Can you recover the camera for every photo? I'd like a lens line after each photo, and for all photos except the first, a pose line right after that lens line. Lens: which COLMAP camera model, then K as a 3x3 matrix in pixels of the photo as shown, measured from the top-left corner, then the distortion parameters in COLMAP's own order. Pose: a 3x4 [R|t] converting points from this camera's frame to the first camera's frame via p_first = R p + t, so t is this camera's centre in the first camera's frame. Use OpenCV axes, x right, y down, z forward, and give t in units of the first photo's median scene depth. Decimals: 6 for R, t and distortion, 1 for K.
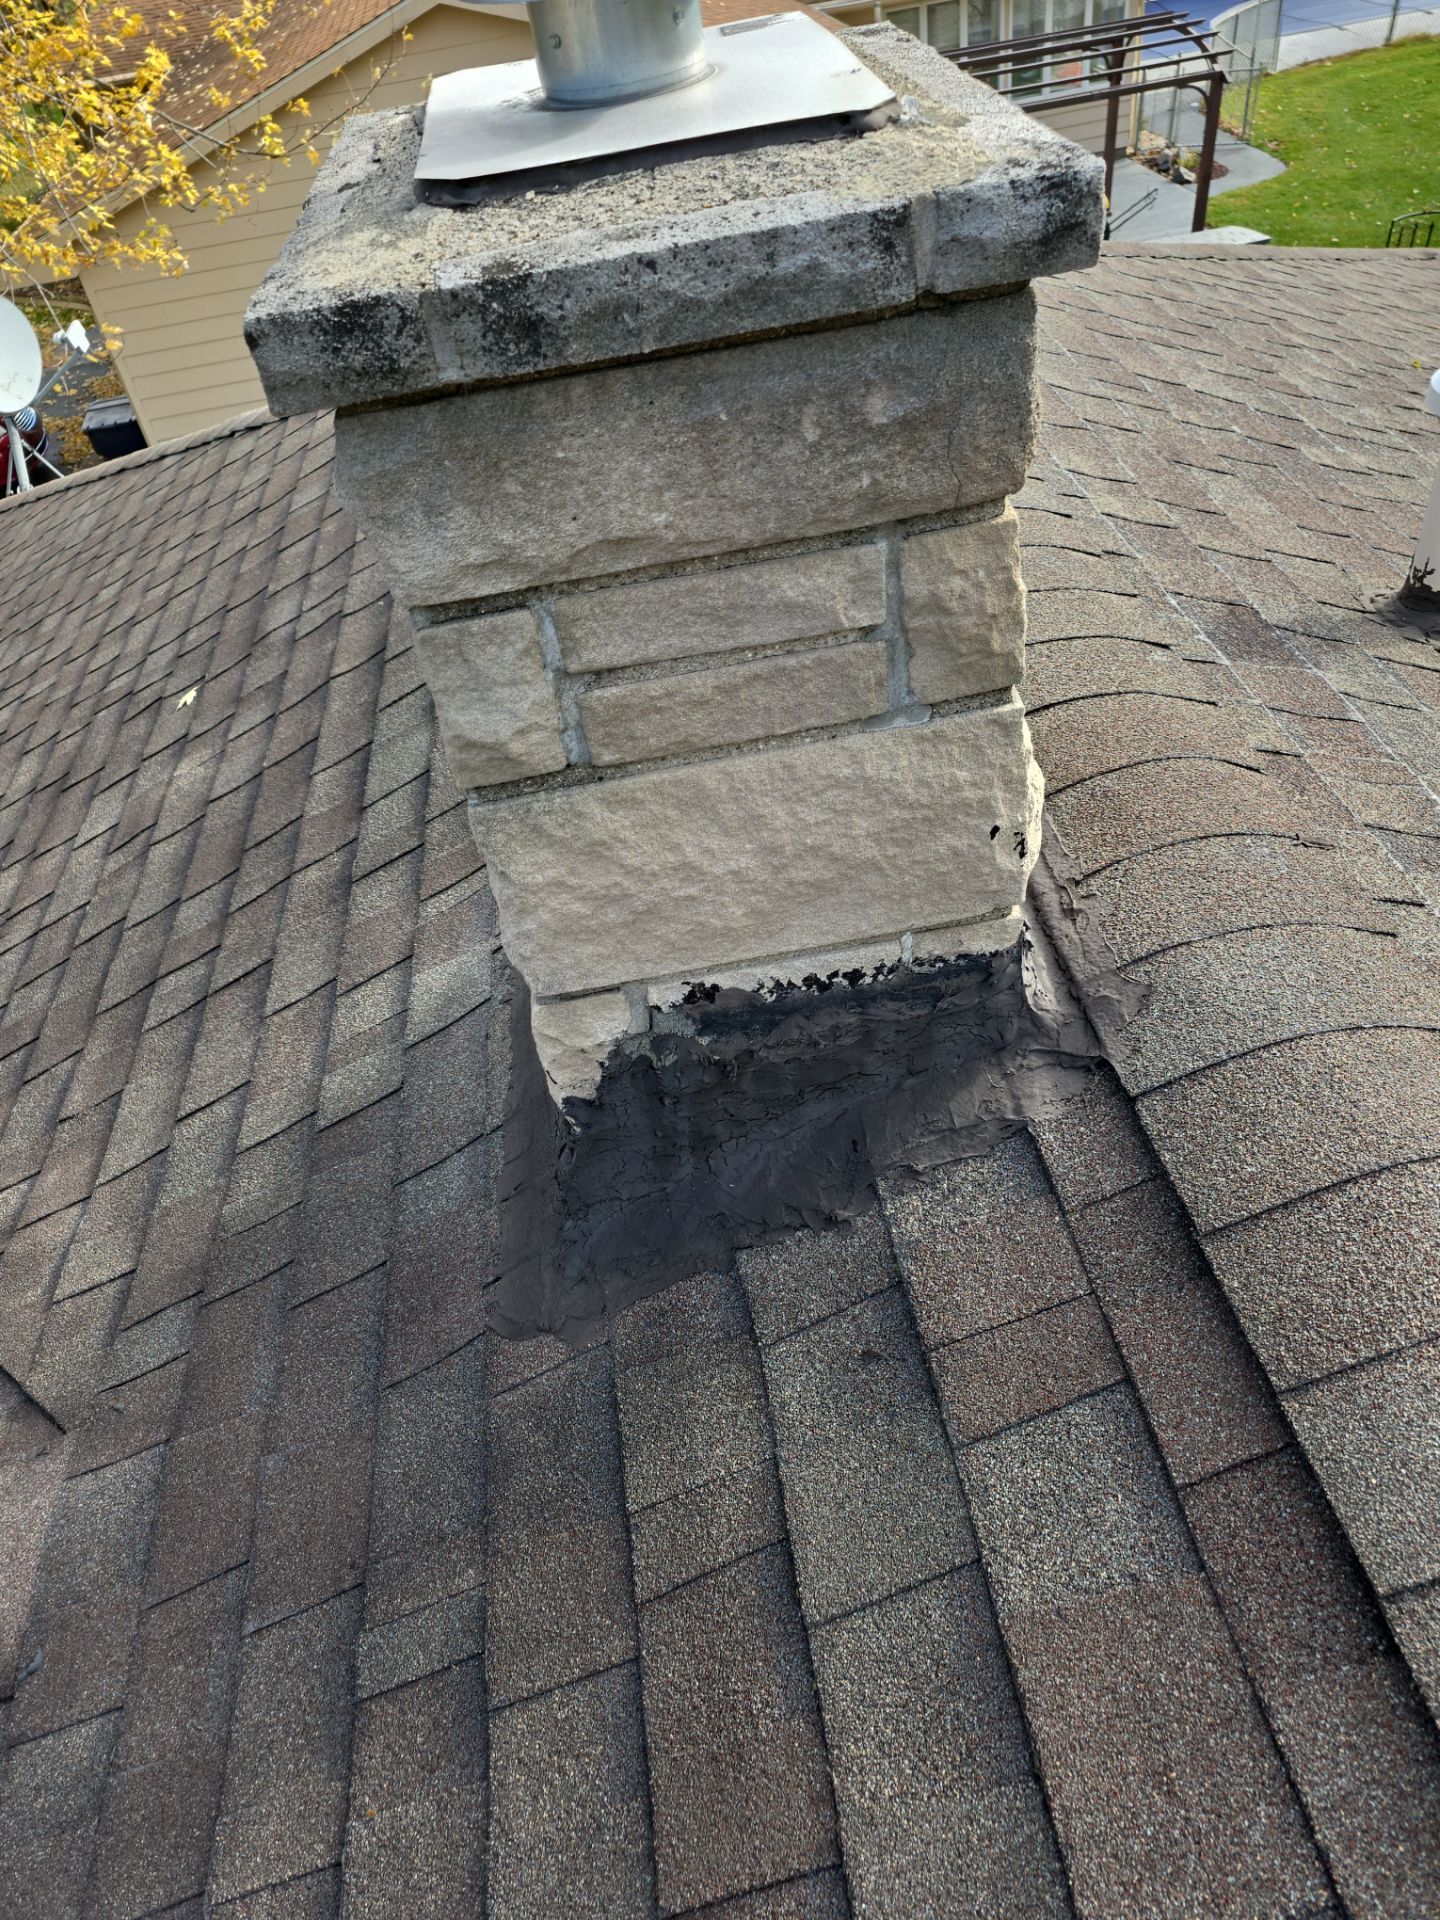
lens RADIAL K [[1289.6, 0, 724.4], [0, 1289.6, 957.7], [0, 0, 1]] dist [-0.005355, -0.000194]
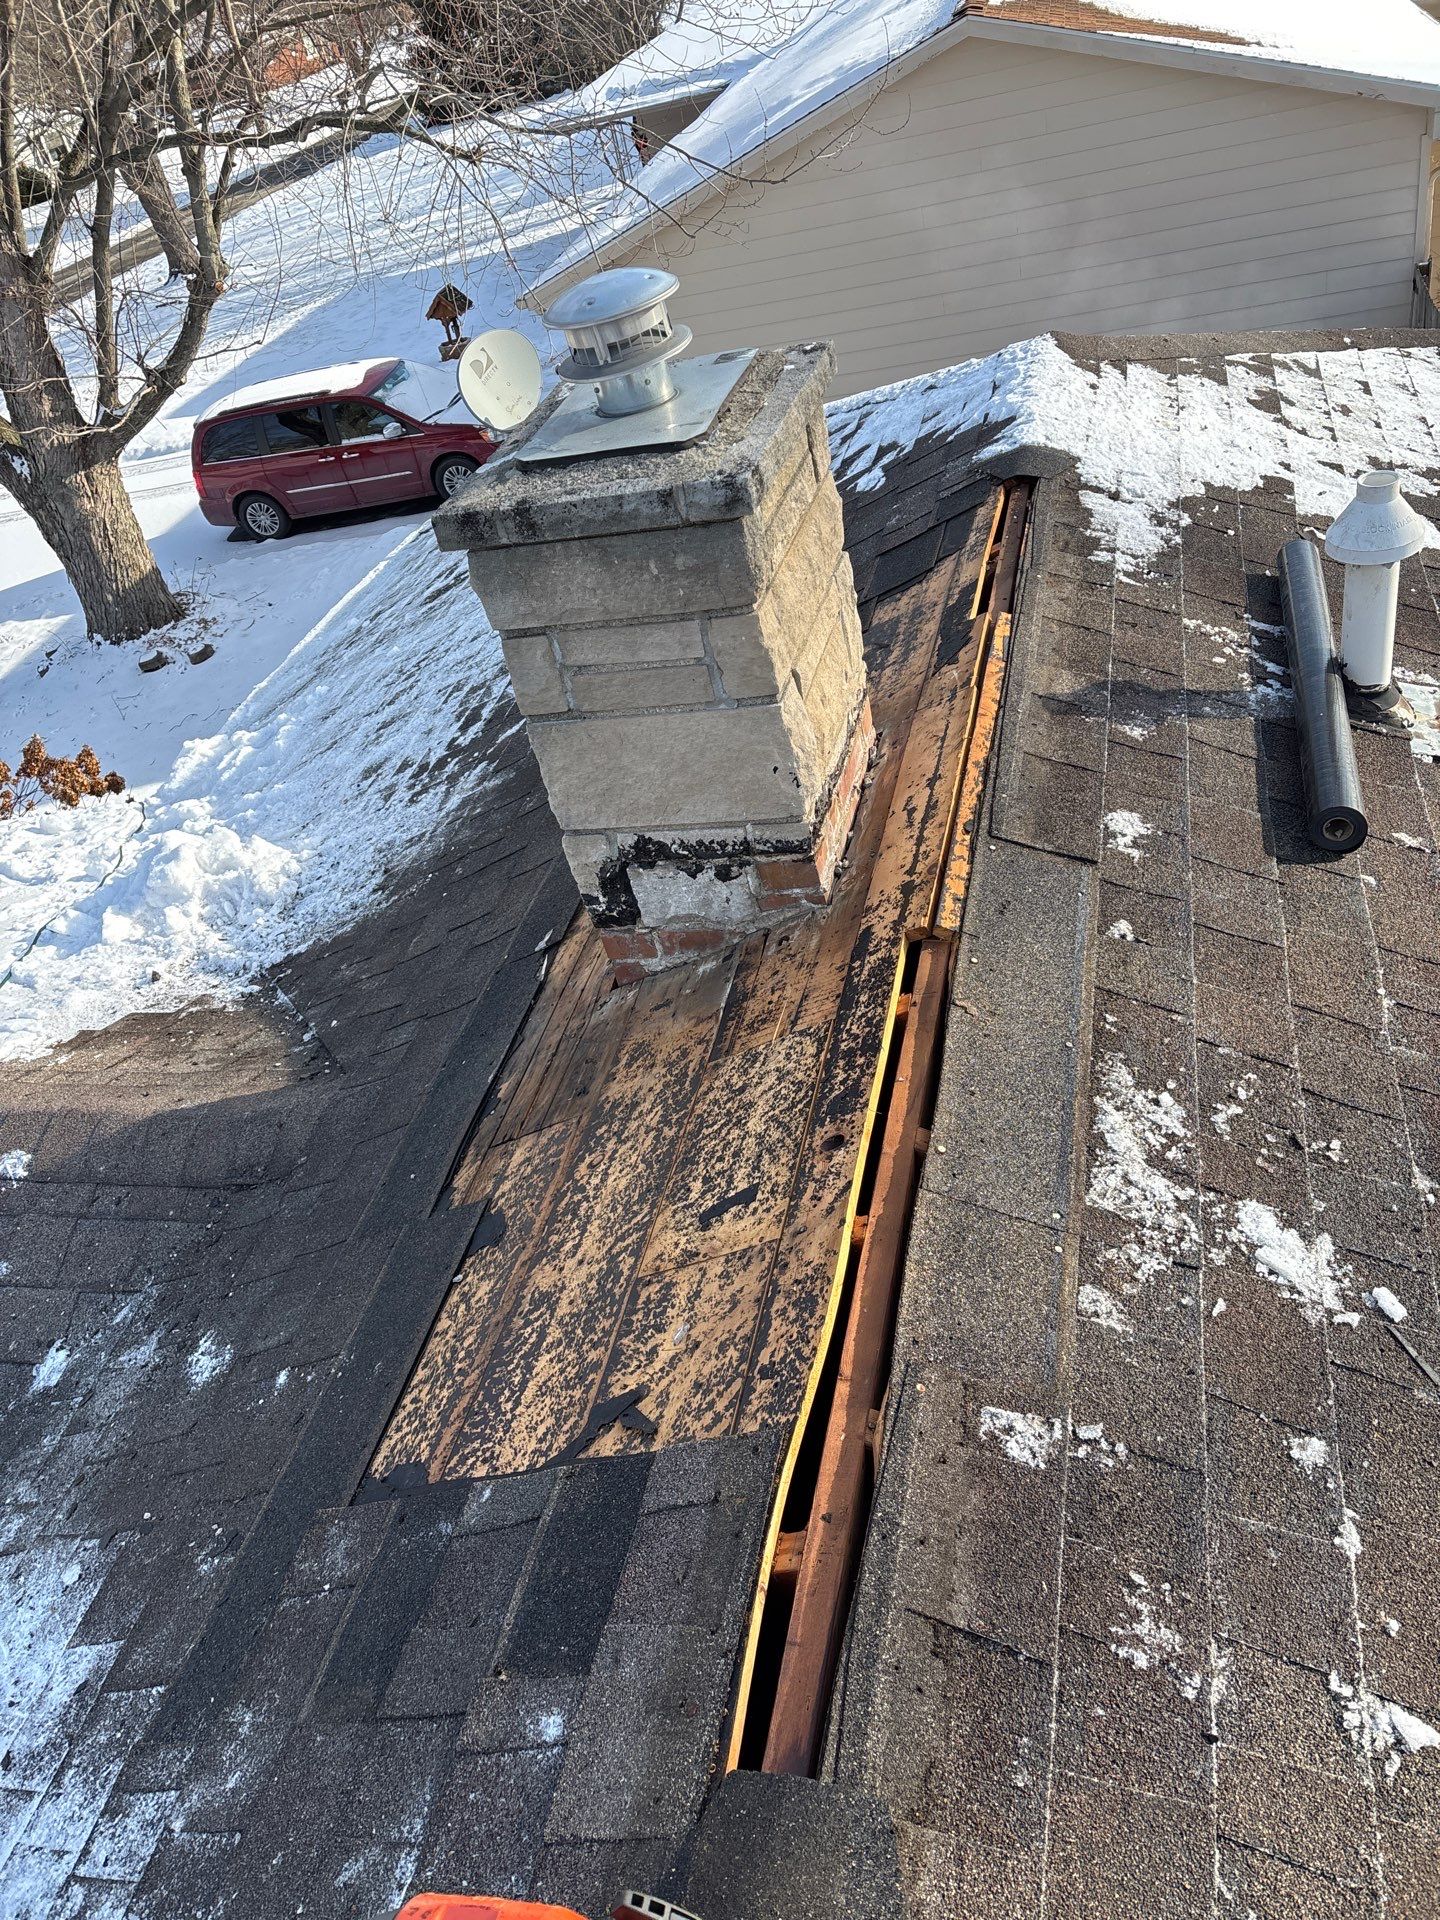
lens RADIAL K [[1440.6, 0, 716.0], [0, 1440.6, 967.7], [0, 0, 1]] dist [0.046044, -0.046009]
pose [[0.934708, 0.161349, -0.316683, 1.199635], [-0.169563, 0.985518, 0.001644, 0.289598], [0.312362, 0.052161, 0.948530, -1.496291]]
